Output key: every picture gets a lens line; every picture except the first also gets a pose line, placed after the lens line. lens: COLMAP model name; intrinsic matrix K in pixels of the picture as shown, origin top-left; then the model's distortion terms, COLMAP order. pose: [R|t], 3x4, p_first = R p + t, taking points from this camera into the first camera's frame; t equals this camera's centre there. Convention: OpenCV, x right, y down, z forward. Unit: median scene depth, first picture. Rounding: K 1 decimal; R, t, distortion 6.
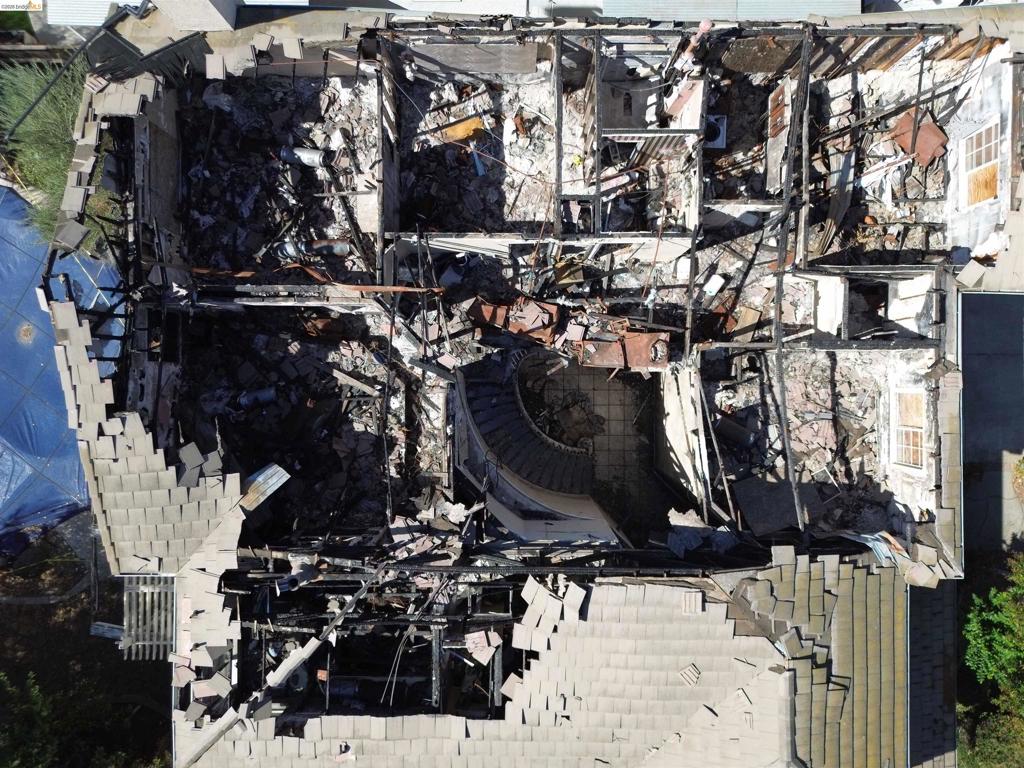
lens RADIAL K [[716.8, 0, 512.0], [0, 716.8, 384.0], [0, 0, 1]] dist [0.047353, -0.041306]
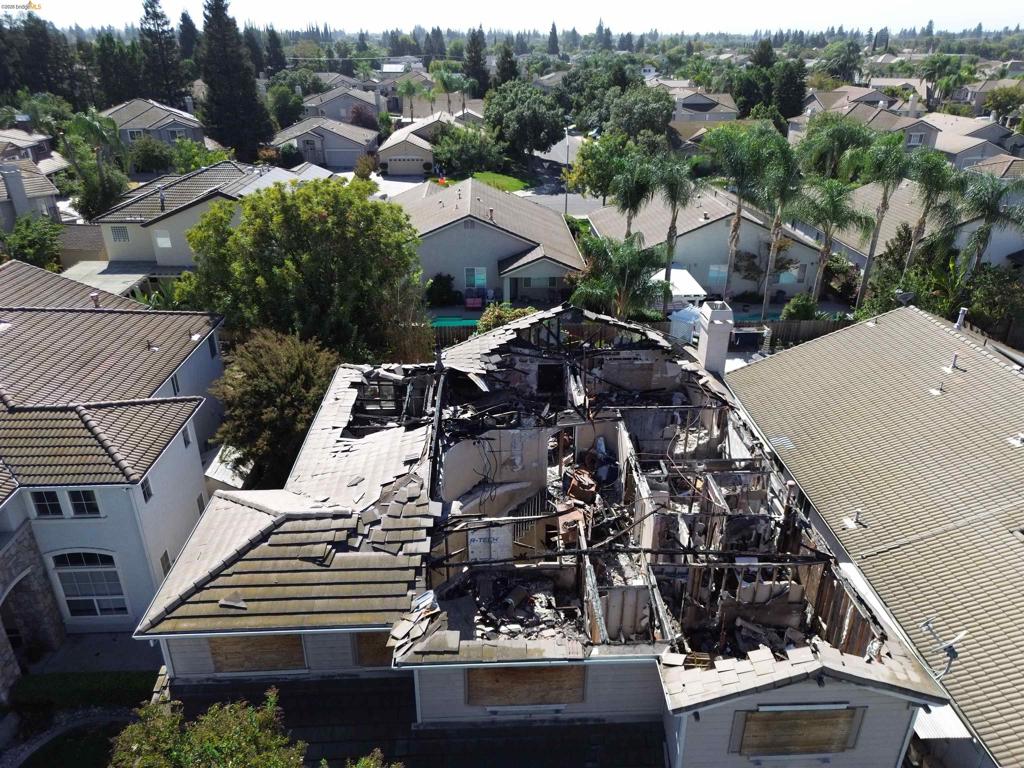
lens RADIAL K [[716.8, 0, 512.0], [0, 716.8, 384.0], [0, 0, 1]] dist [0.047353, -0.041306]
pose [[0.039954, 0.433354, -0.900338, 1.345944], [-0.999097, 0.004300, -0.042268, 0.128609], [-0.014446, 0.901213, 0.433135, 0.154787]]
